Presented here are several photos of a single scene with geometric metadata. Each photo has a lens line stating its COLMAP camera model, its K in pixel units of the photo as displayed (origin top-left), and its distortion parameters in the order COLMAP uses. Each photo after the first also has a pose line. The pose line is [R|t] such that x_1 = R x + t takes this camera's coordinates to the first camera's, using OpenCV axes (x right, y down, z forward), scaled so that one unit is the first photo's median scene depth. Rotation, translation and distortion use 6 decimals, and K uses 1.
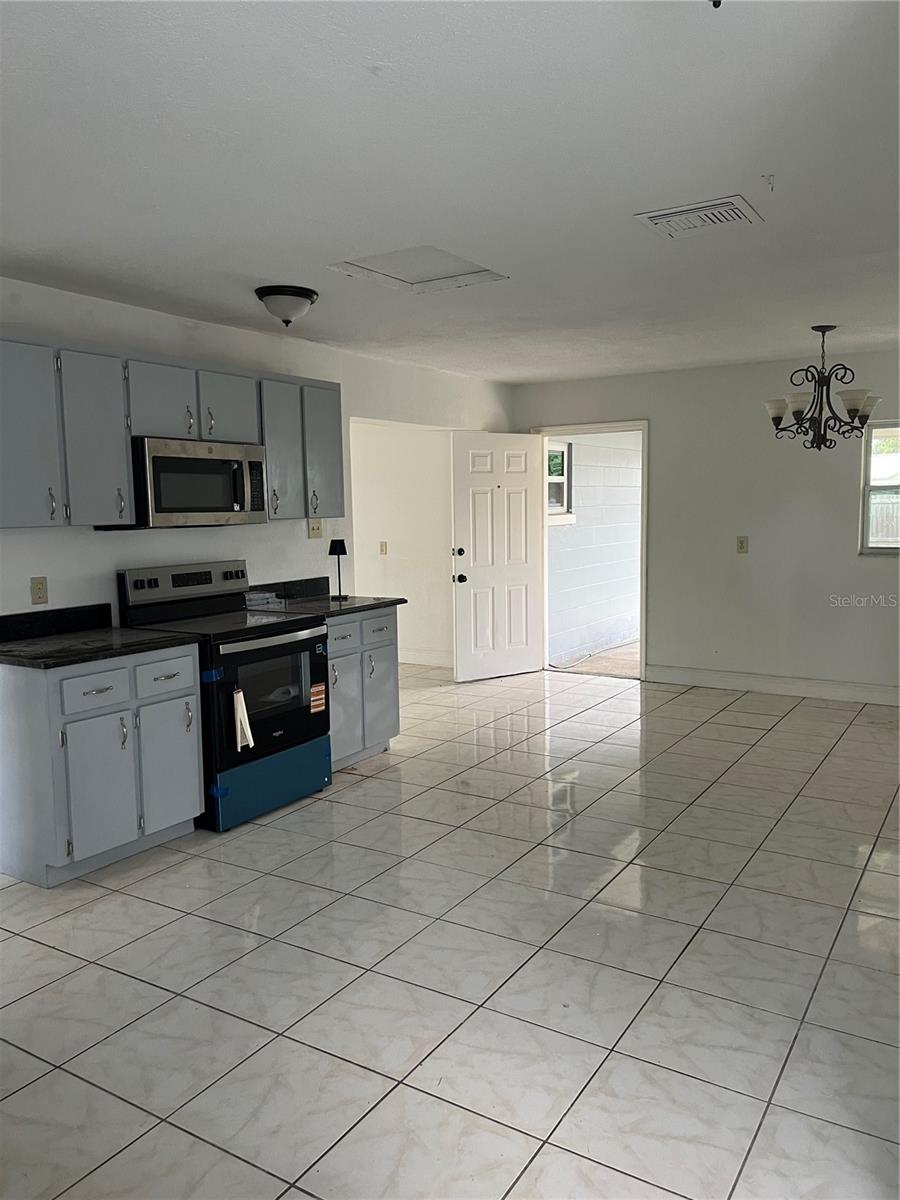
lens RADIAL K [[890.2, 0, 450.0], [0, 890.2, 600.0], [0, 0, 1]] dist [0.003731, 0.000507]
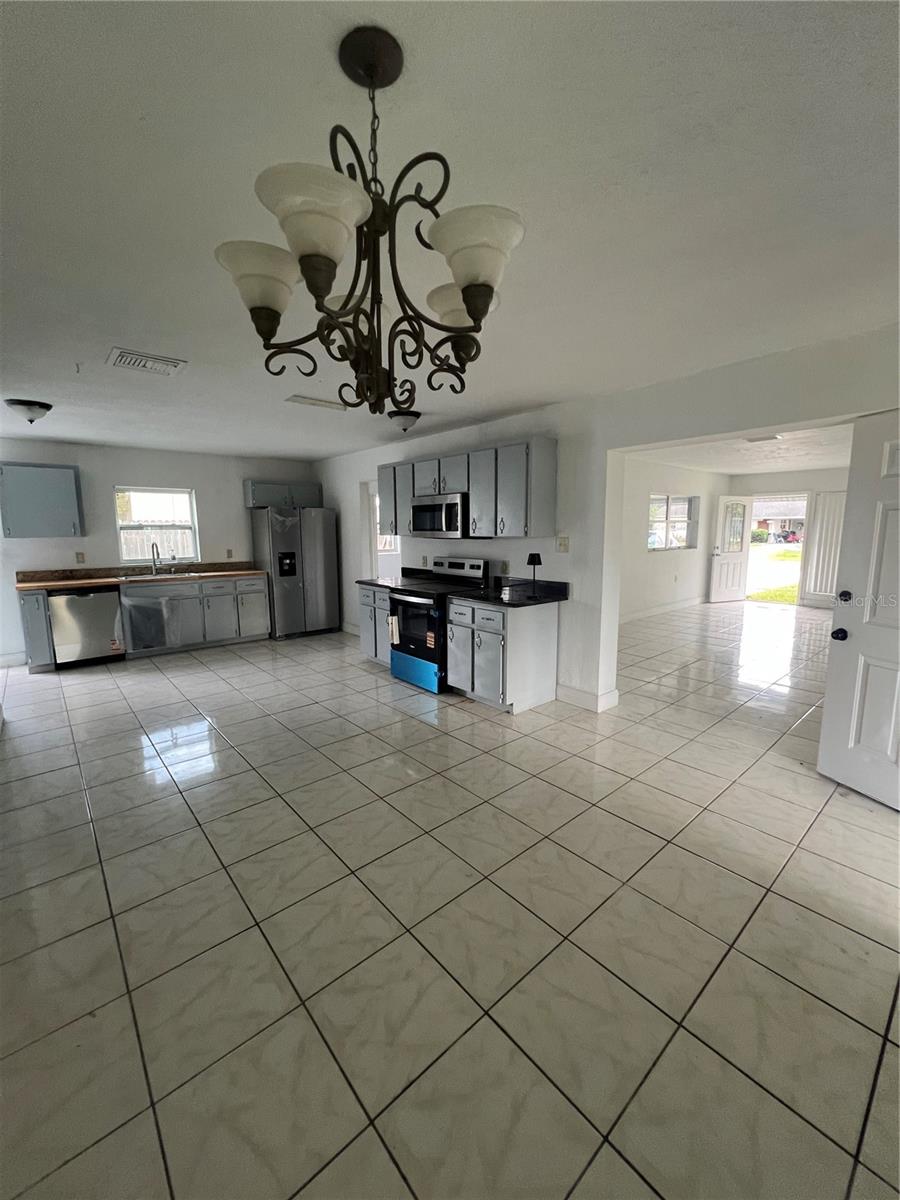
lens RADIAL K [[483.3, 0, 450.0], [0, 483.3, 600.0], [0, 0, 1]] dist [-0.000990, -0.000076]
pose [[-0.299368, 0.156328, -0.941244, 0.684975], [-0.090409, 0.977400, 0.191088, -0.143042], [0.949845, 0.142303, -0.278469, 1.227114]]
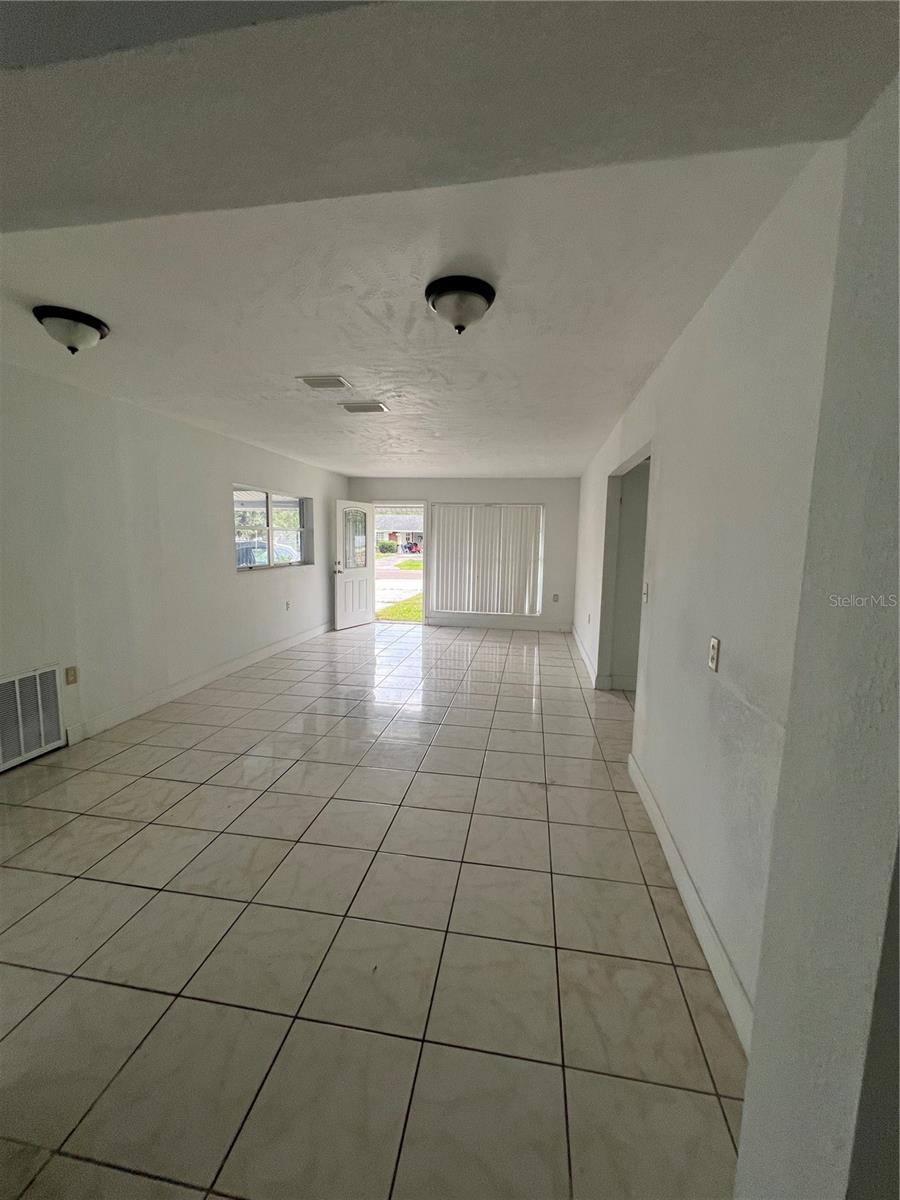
lens RADIAL K [[483.3, 0, 450.0], [0, 483.3, 600.0], [0, 0, 1]] dist [-0.000990, -0.000076]
pose [[0.369340, 0.137303, -0.919095, 0.515152], [-0.122939, 0.987551, 0.098126, -0.146607], [0.921127, 0.076751, 0.381622, 1.283415]]
